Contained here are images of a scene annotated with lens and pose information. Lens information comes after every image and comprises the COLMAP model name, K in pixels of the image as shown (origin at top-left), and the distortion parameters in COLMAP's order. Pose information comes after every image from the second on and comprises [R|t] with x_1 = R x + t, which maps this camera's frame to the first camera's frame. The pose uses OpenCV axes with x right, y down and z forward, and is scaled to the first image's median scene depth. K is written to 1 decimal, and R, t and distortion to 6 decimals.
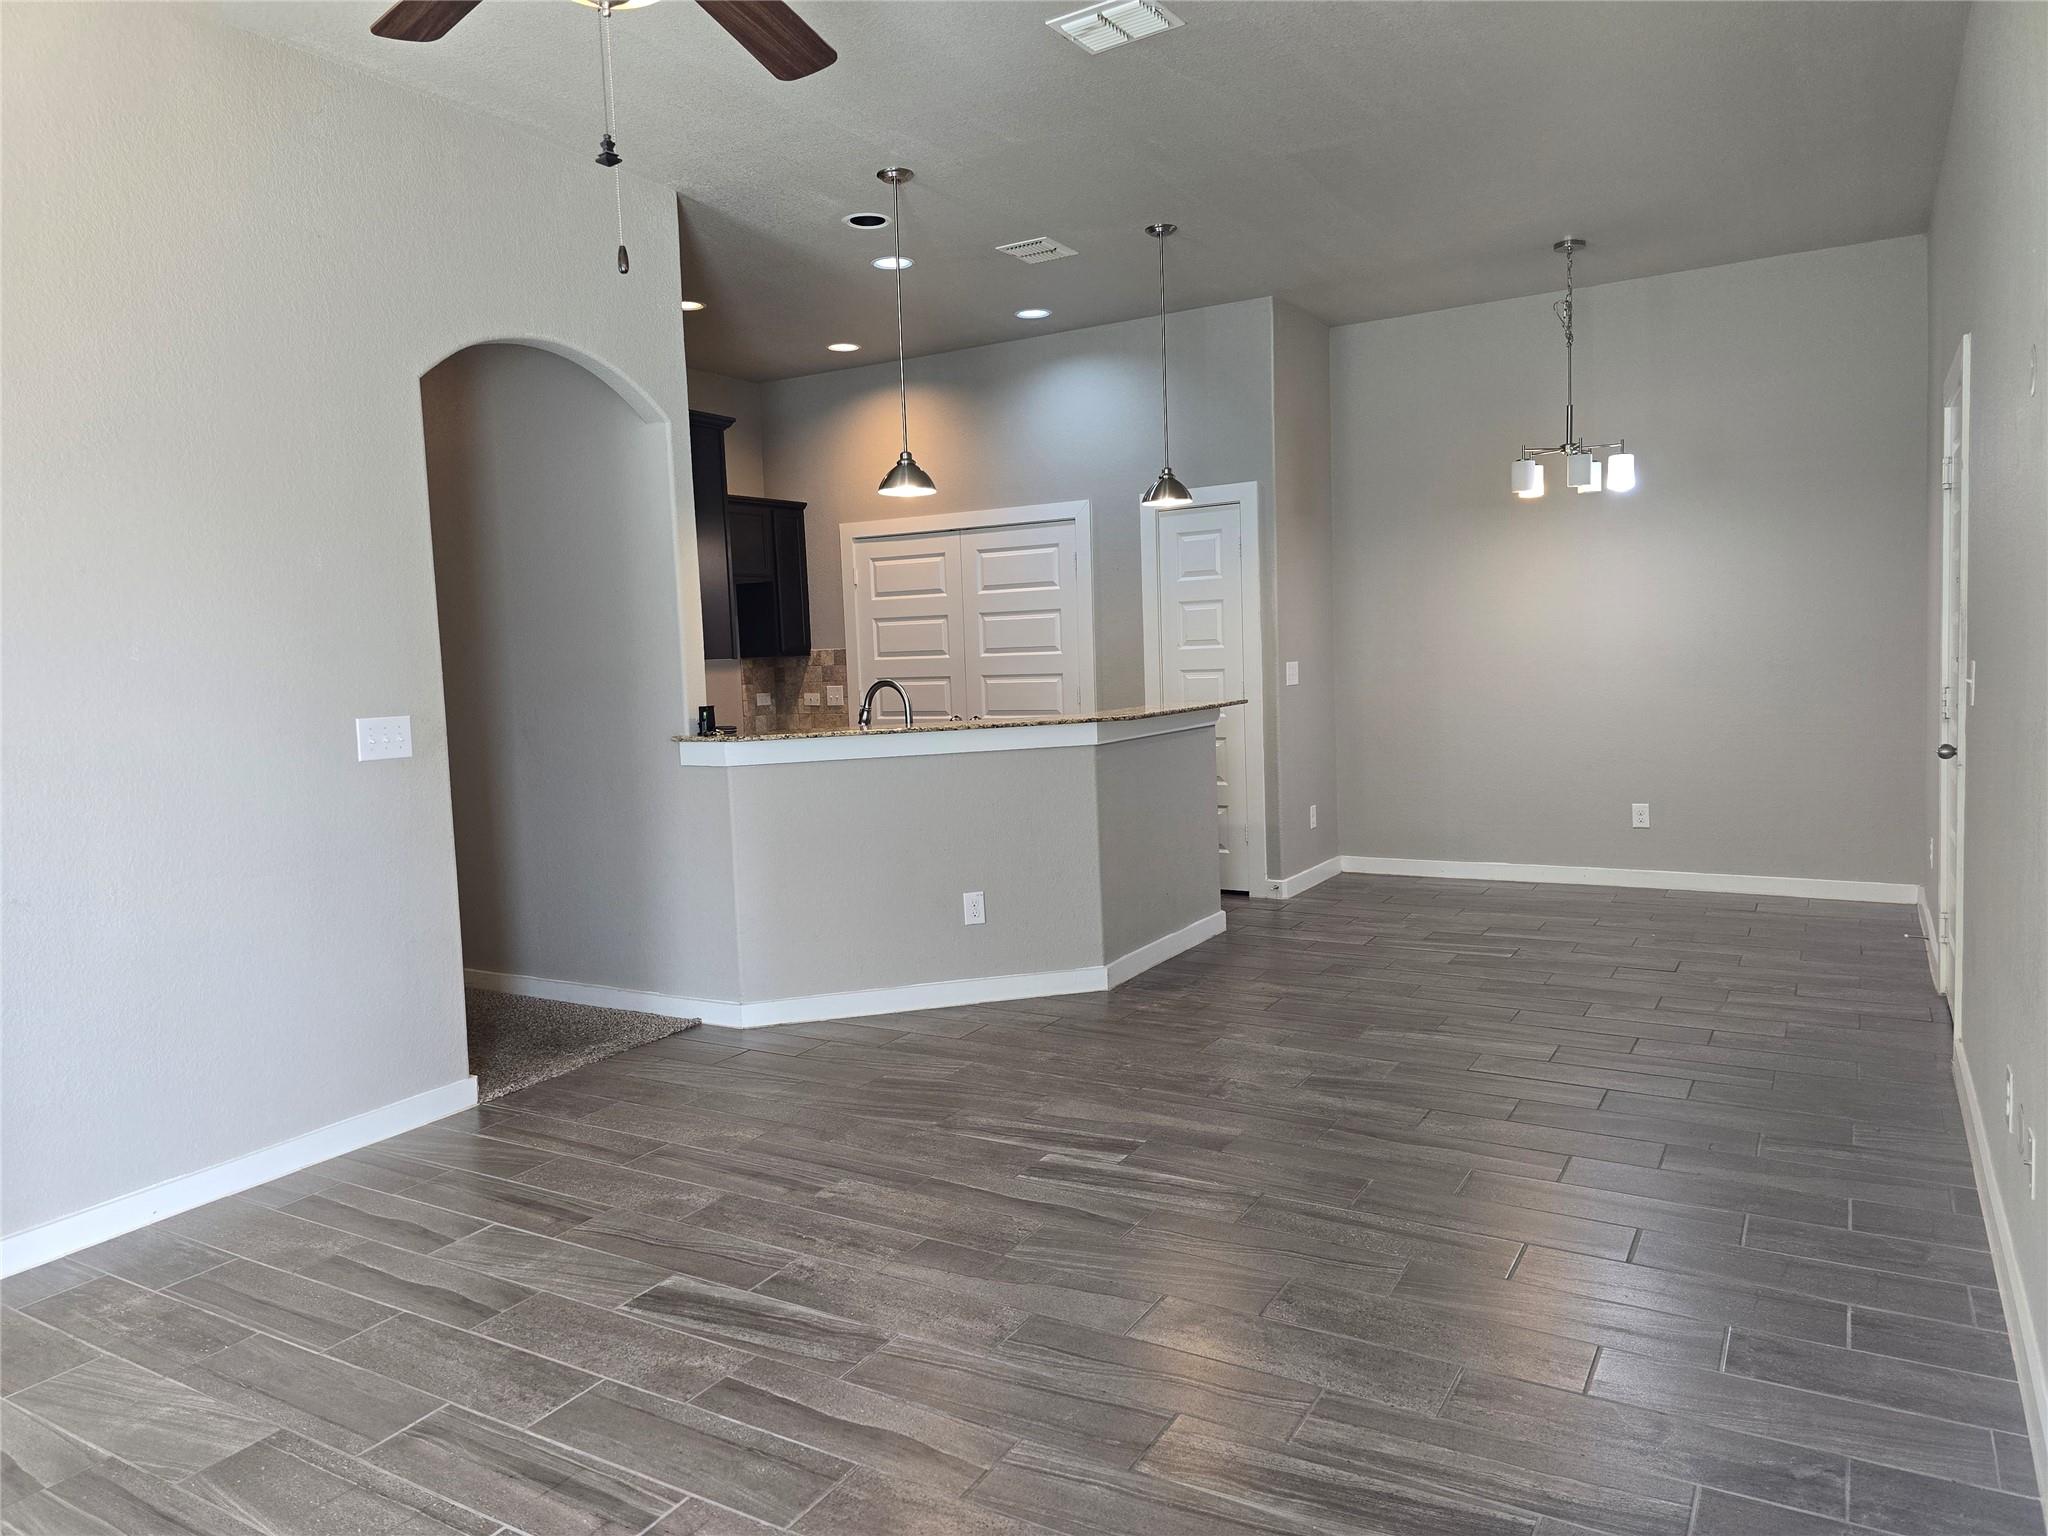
lens RADIAL K [[1362.7, 0, 986.8], [0, 1362.7, 752.9], [0, 0, 1]] dist [0.080855, -0.071500]
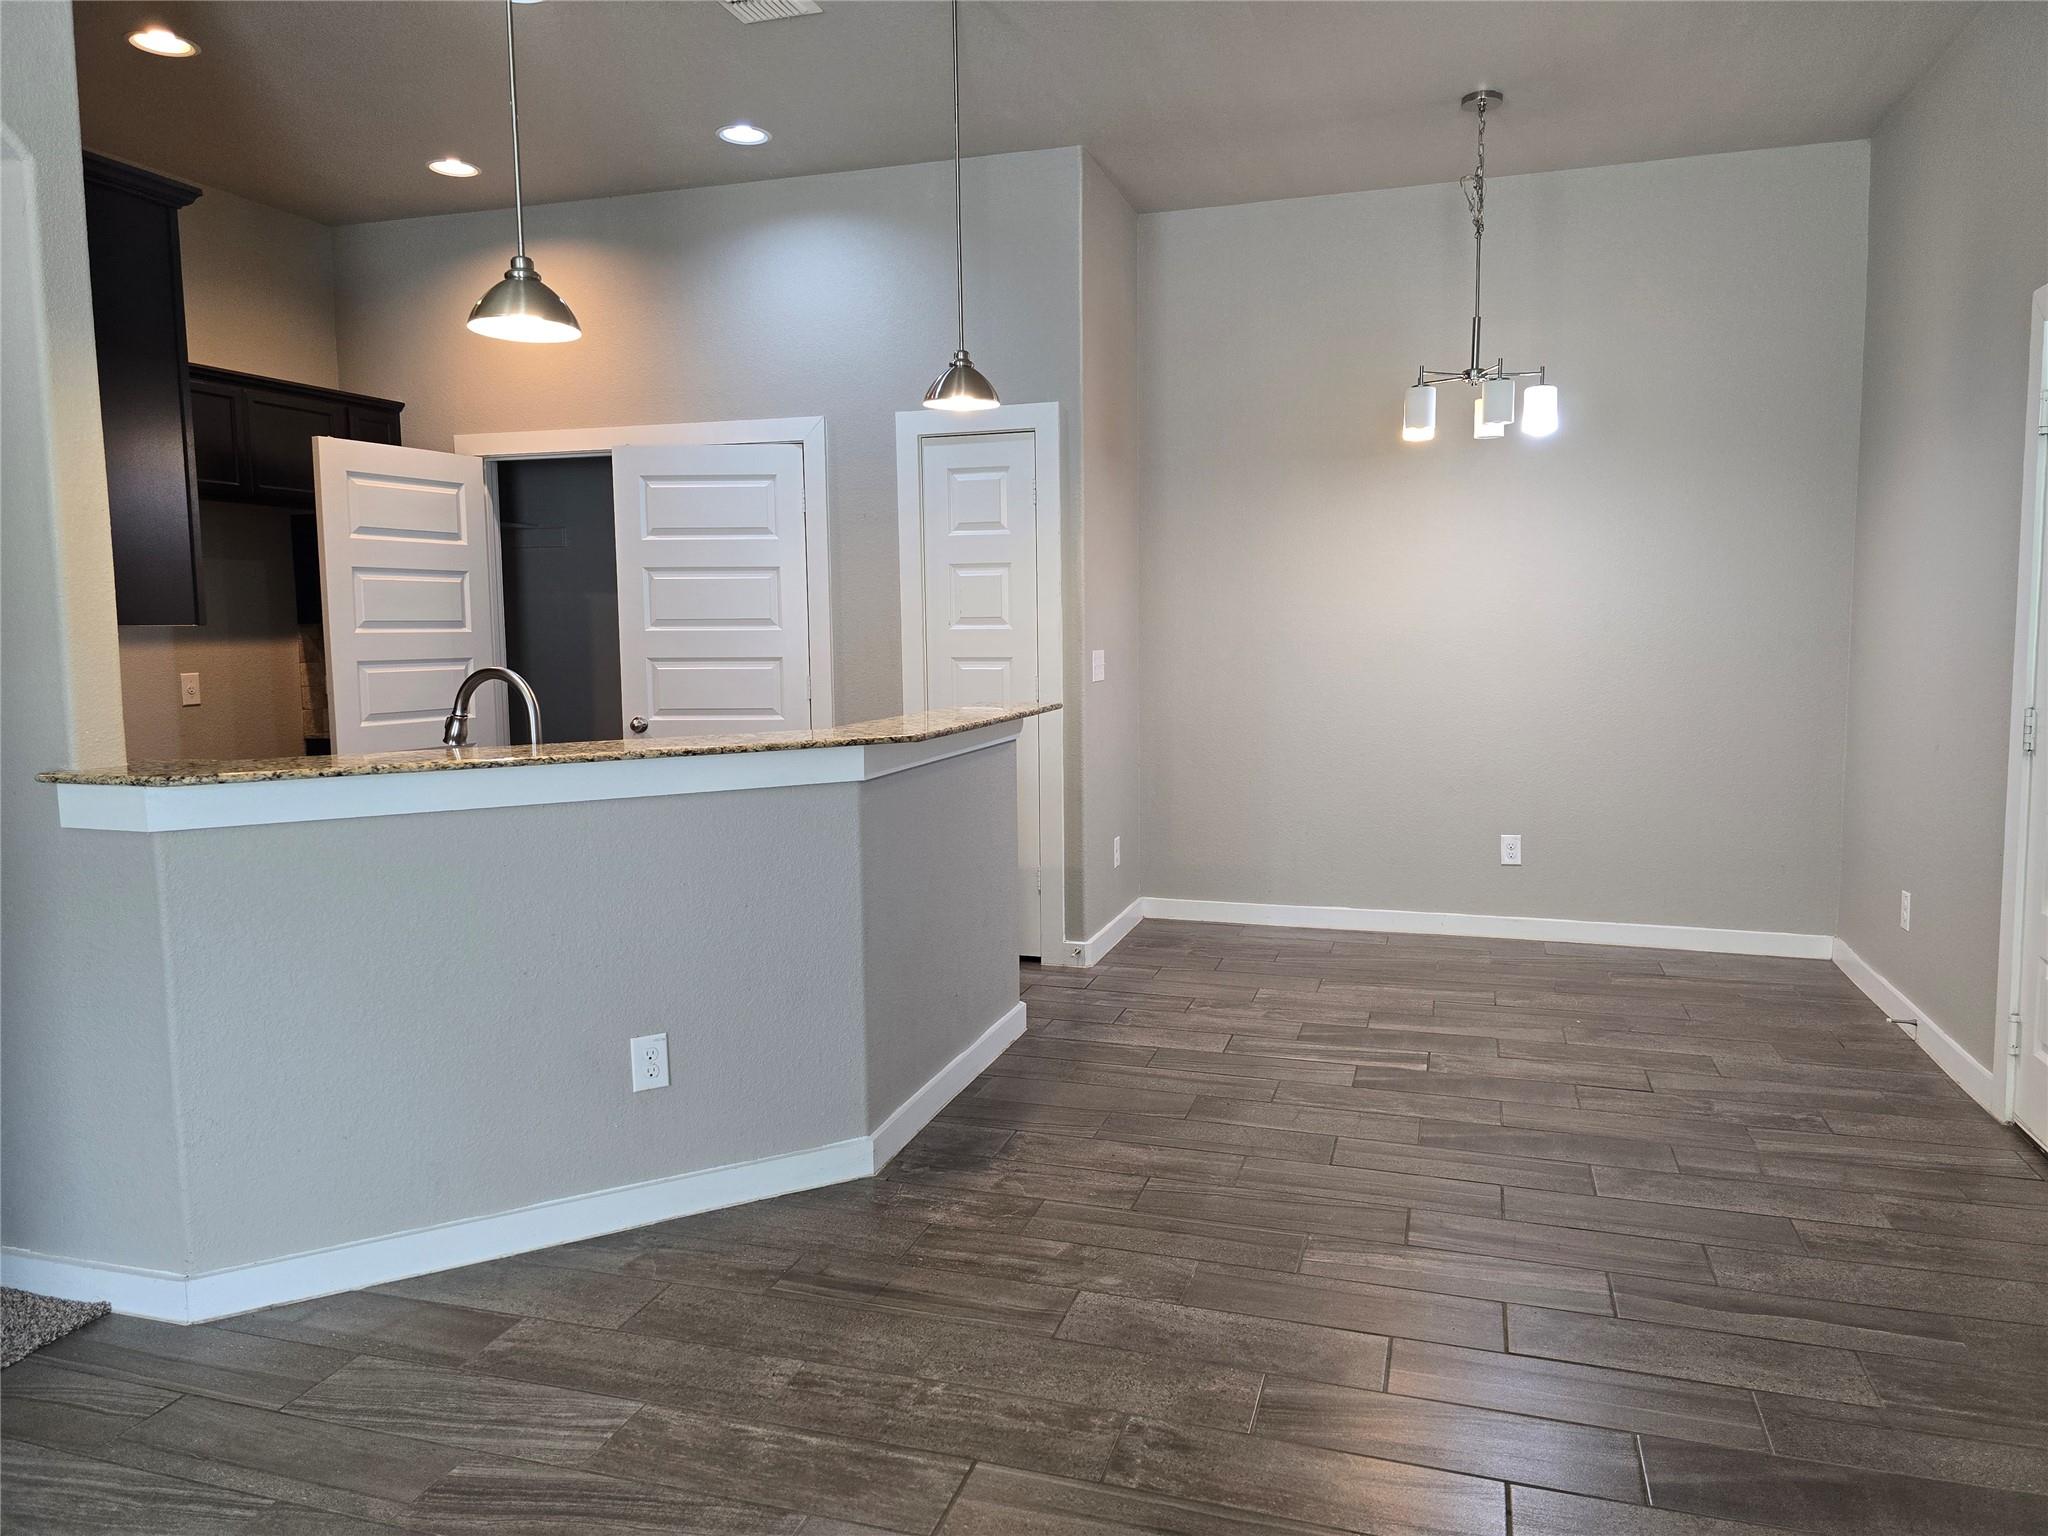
lens RADIAL K [[1362.7, 0, 1024.1], [0, 1362.7, 736.3], [0, 0, 1]] dist [0.080855, -0.071500]
pose [[0.969282, 0.004359, 0.245914, 0.000218], [-0.004932, 0.999986, 0.001716, -0.027225], [-0.245903, -0.002876, 0.969290, 0.382231]]
